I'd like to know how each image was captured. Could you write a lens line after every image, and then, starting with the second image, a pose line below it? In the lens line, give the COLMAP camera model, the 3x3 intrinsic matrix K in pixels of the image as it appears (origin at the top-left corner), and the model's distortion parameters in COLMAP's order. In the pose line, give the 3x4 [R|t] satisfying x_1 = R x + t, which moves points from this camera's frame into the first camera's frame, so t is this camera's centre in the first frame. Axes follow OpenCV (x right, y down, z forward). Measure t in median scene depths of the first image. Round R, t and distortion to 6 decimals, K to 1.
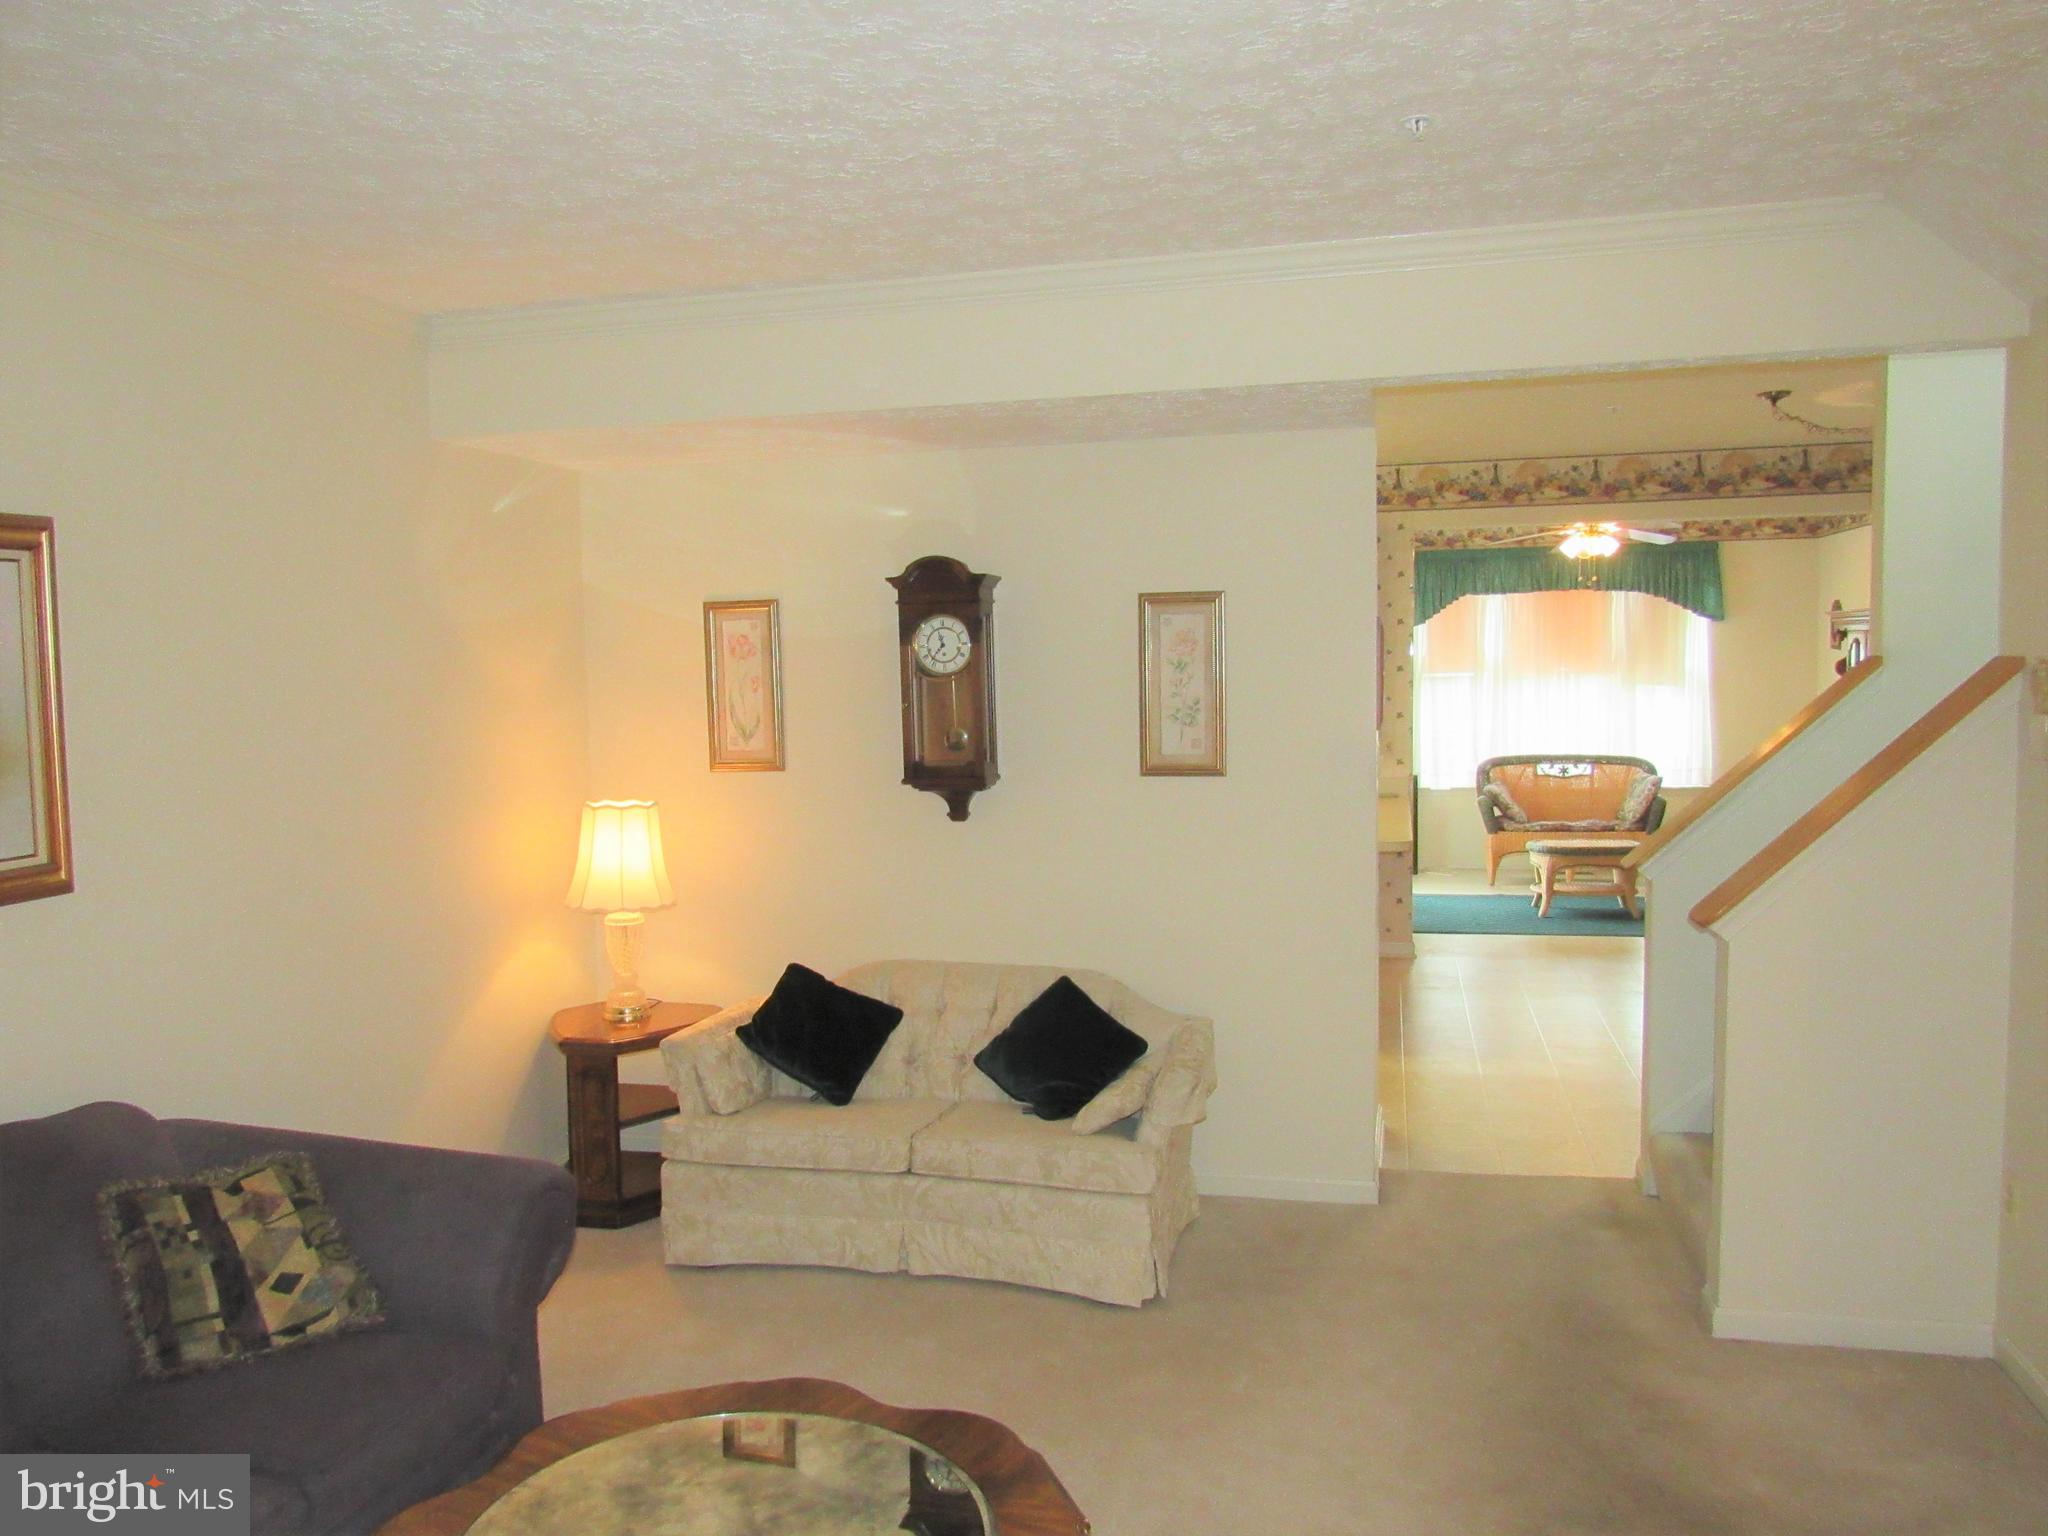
lens RADIAL K [[1532.3, 0, 1044.3], [0, 1532.3, 767.0], [0, 0, 1]] dist [-0.037196, -0.000518]
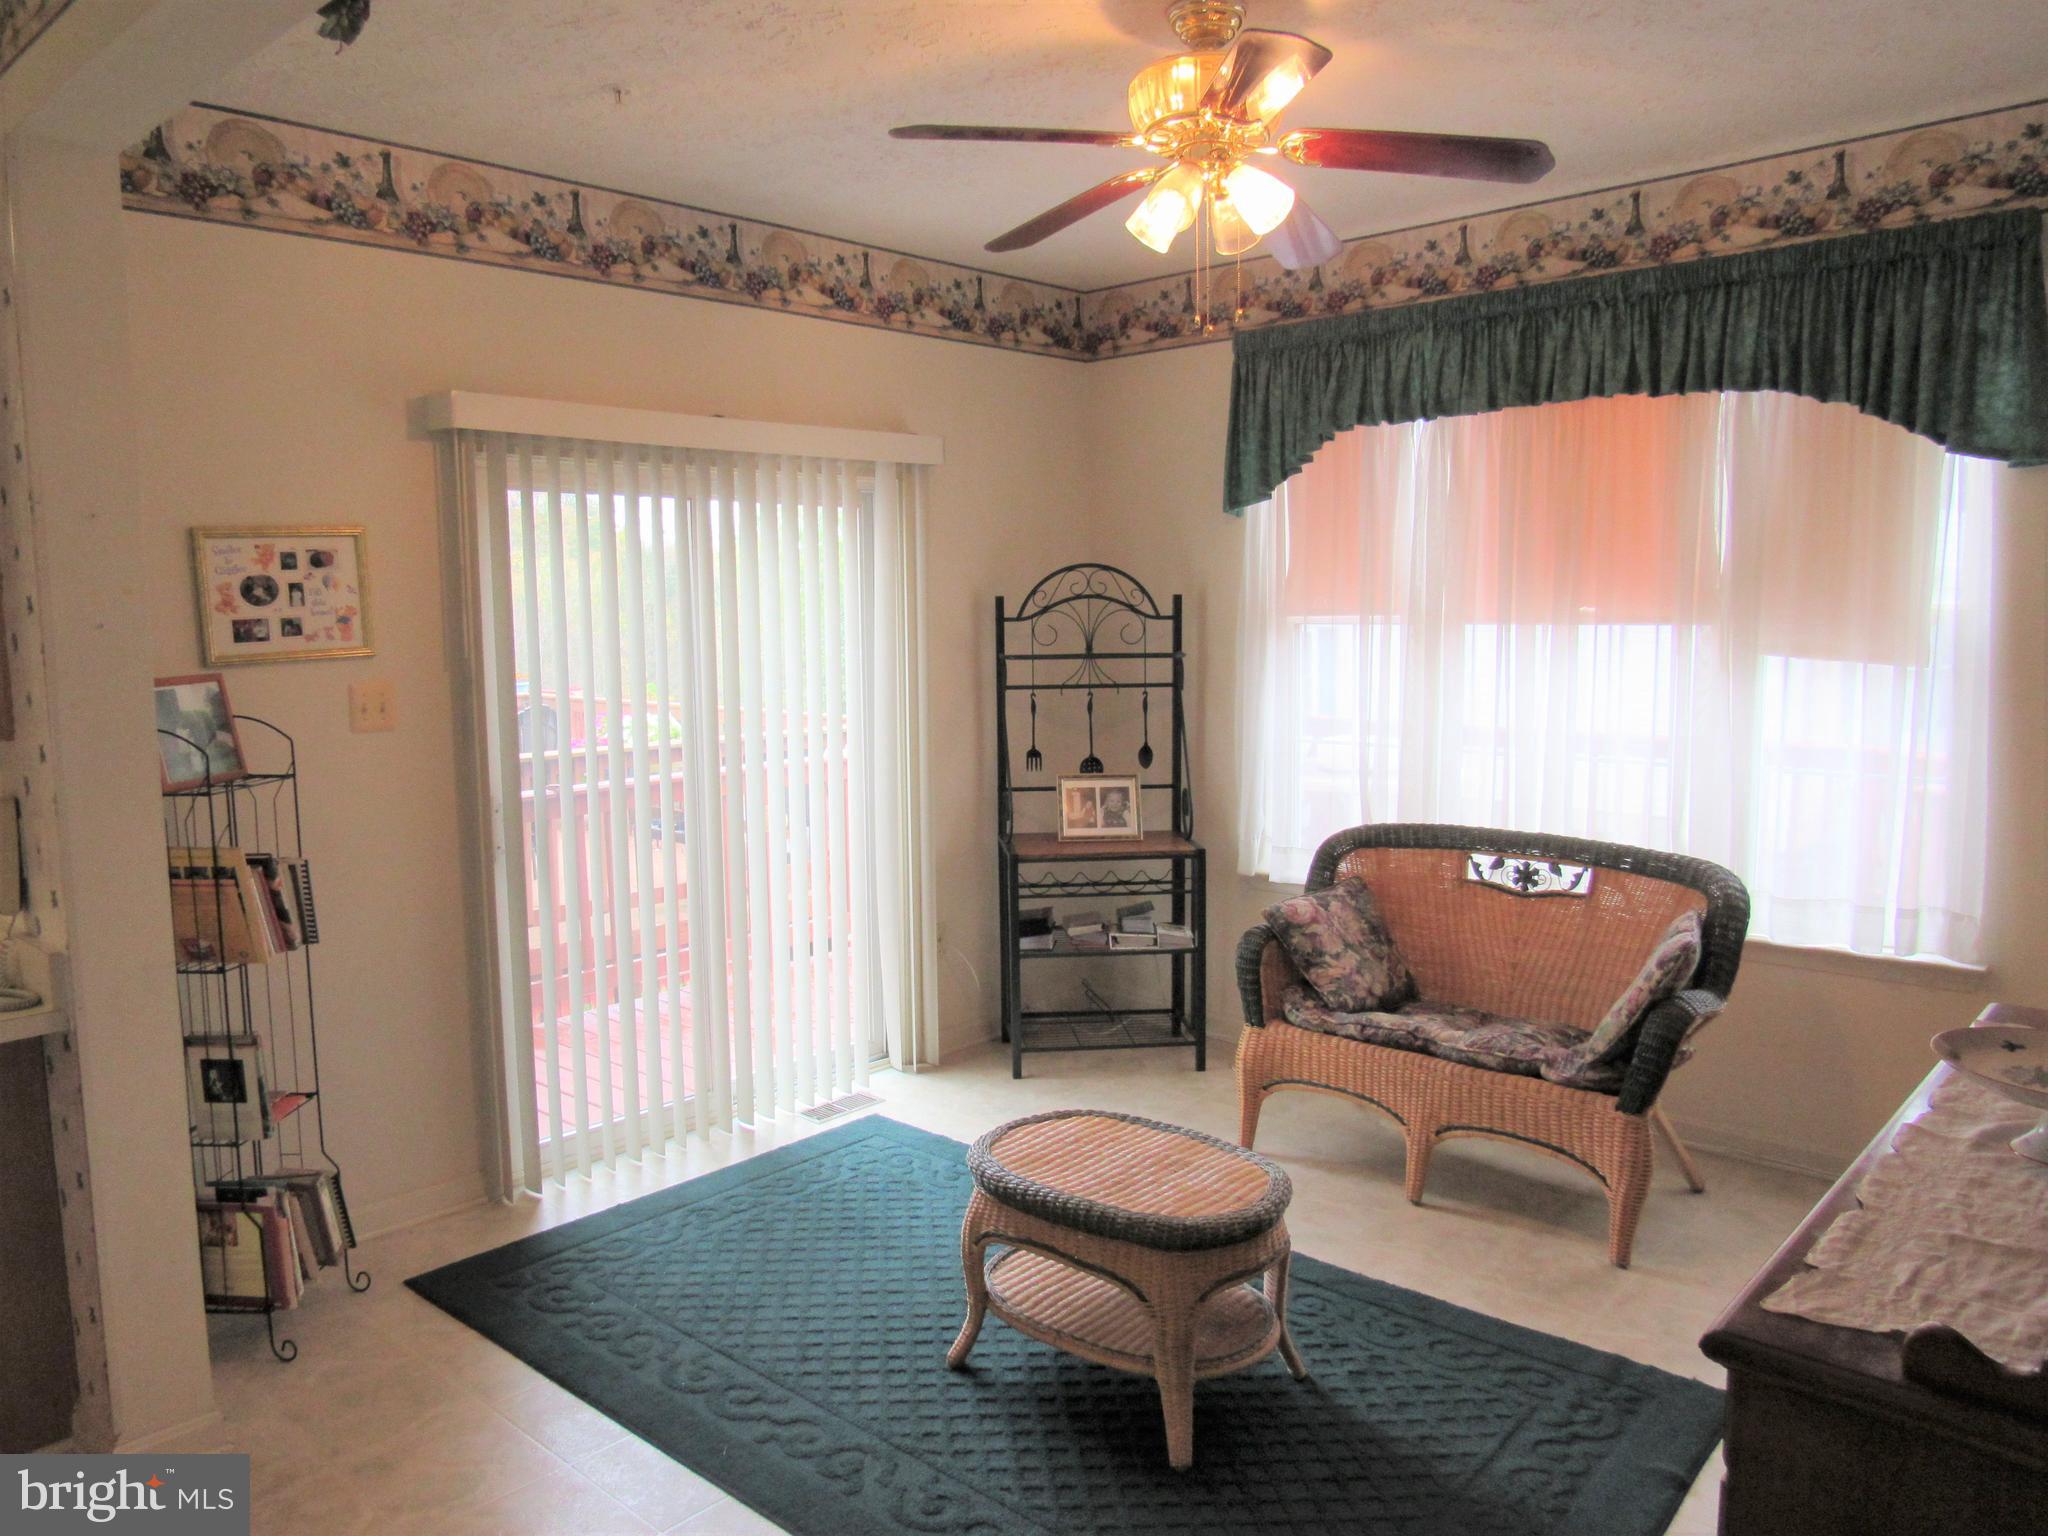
lens RADIAL K [[1475.5, 0, 1024.0], [0, 1475.5, 768.0], [0, 0, 1]] dist [-0.030208, 0.003189]
pose [[0.873031, 0.067508, -0.482970, 0.408009], [-0.044214, 0.997250, 0.059472, -0.041122], [0.485657, -0.030567, 0.873615, 0.620763]]
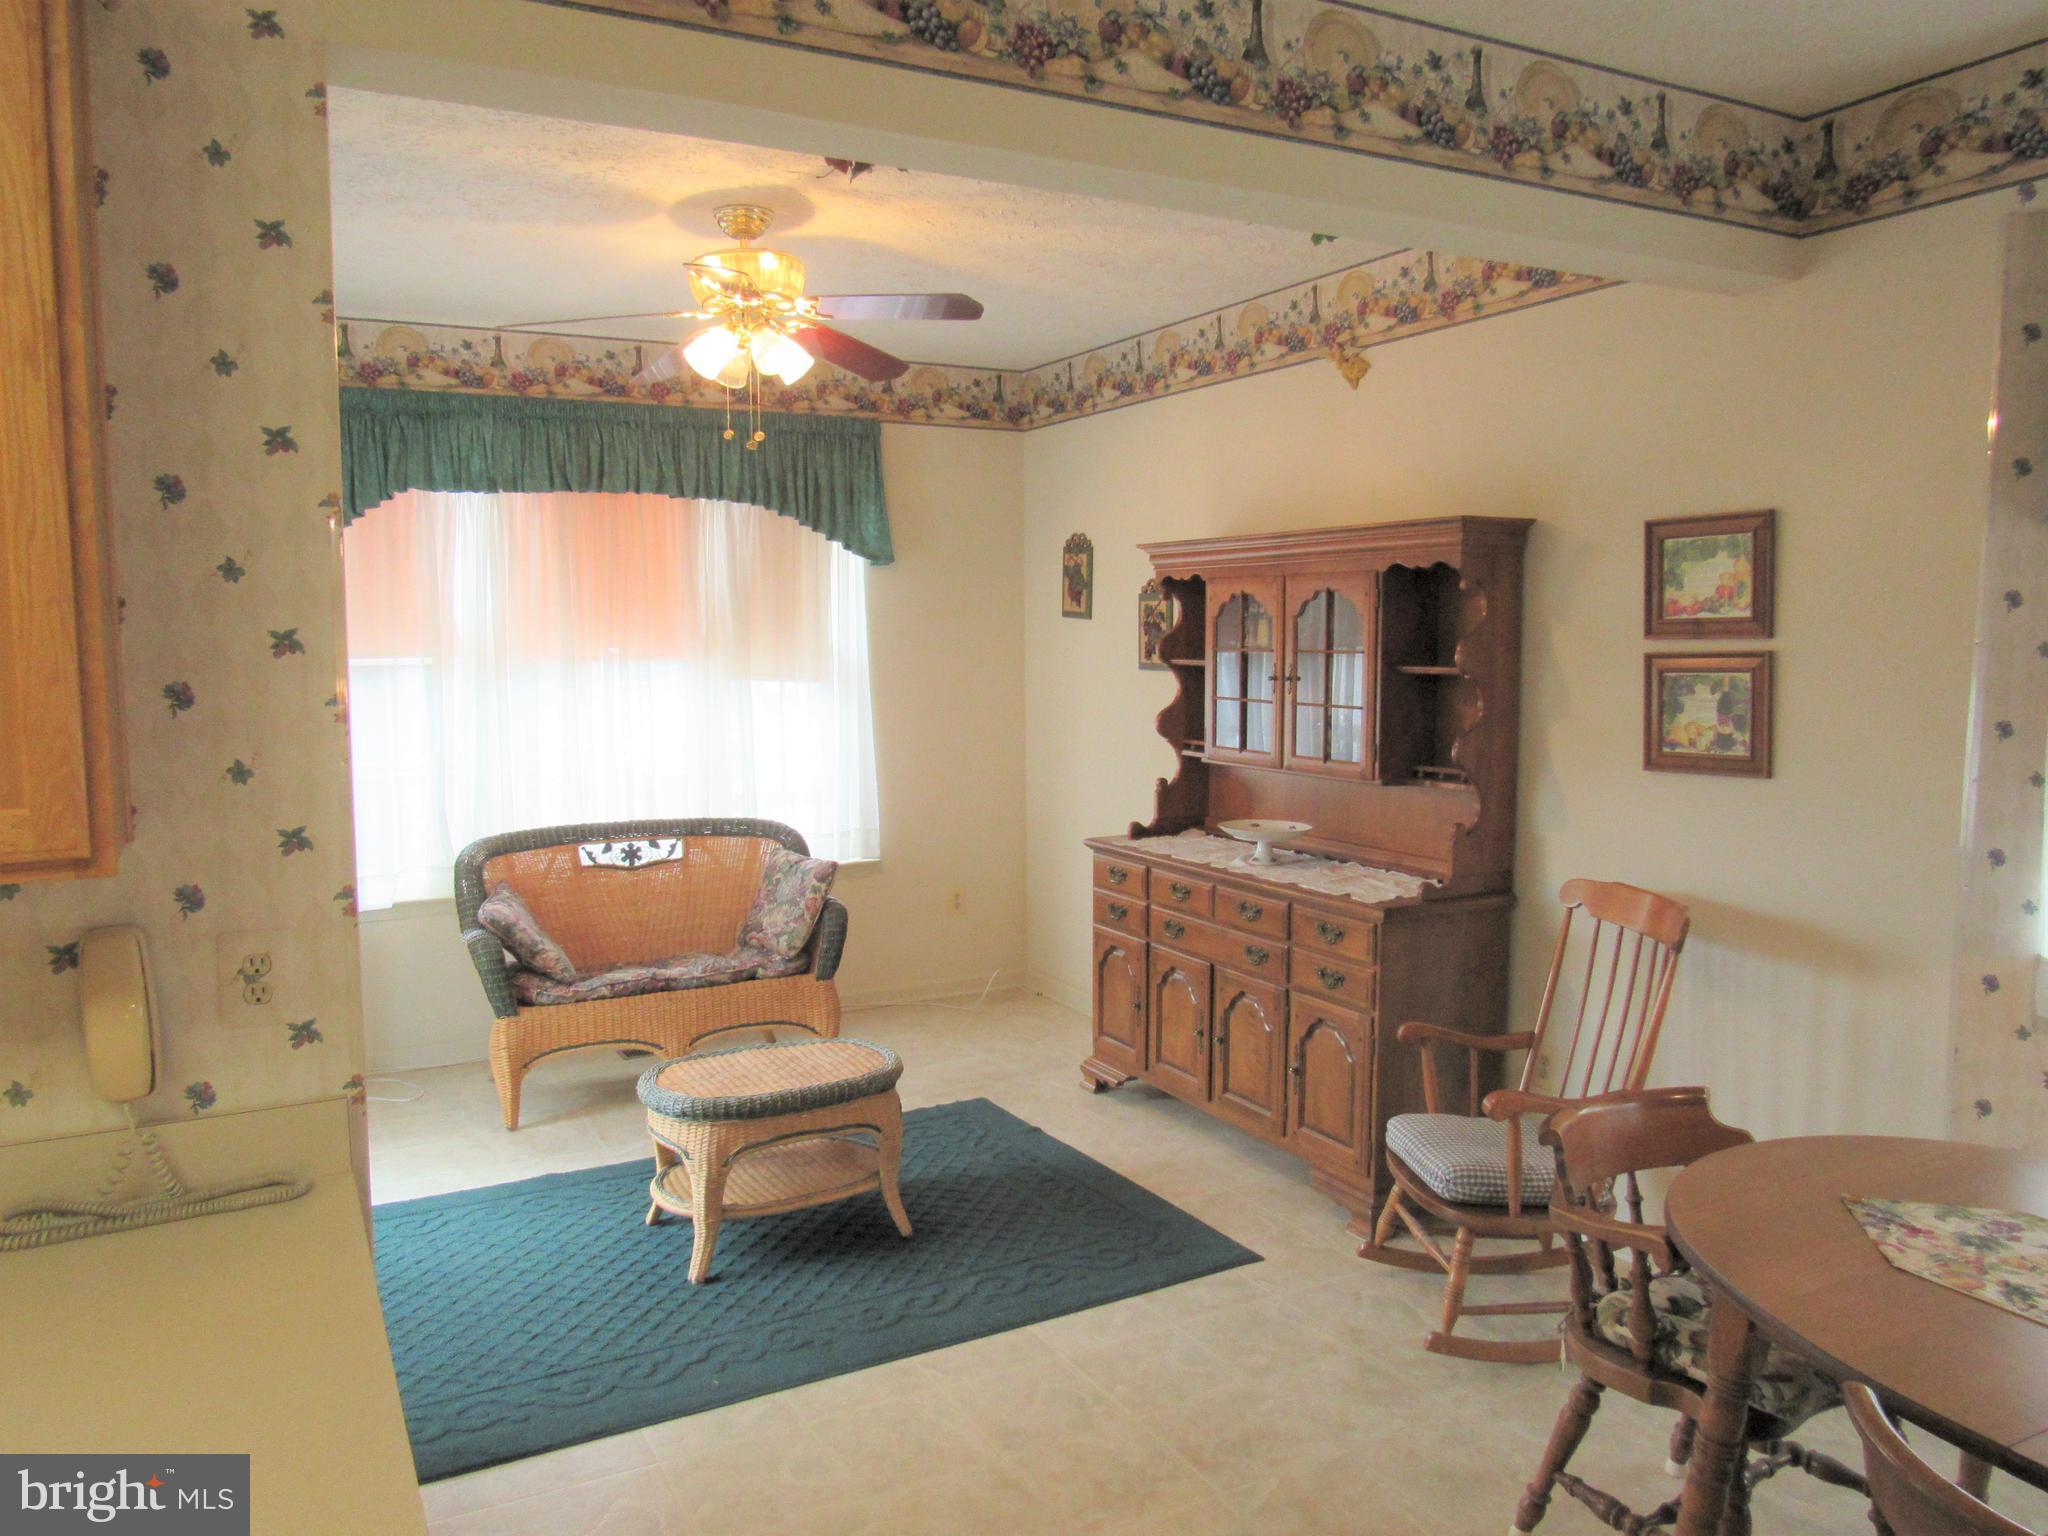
lens RADIAL K [[1460.8, 0, 1024.0], [0, 1460.8, 768.0], [0, 0, 1]] dist [-0.047567, 0.063783]
pose [[0.752208, -0.046366, 0.657292, 0.126034], [0.037415, 0.998917, 0.027647, -0.034250], [-0.657862, 0.003796, 0.753129, 0.558931]]
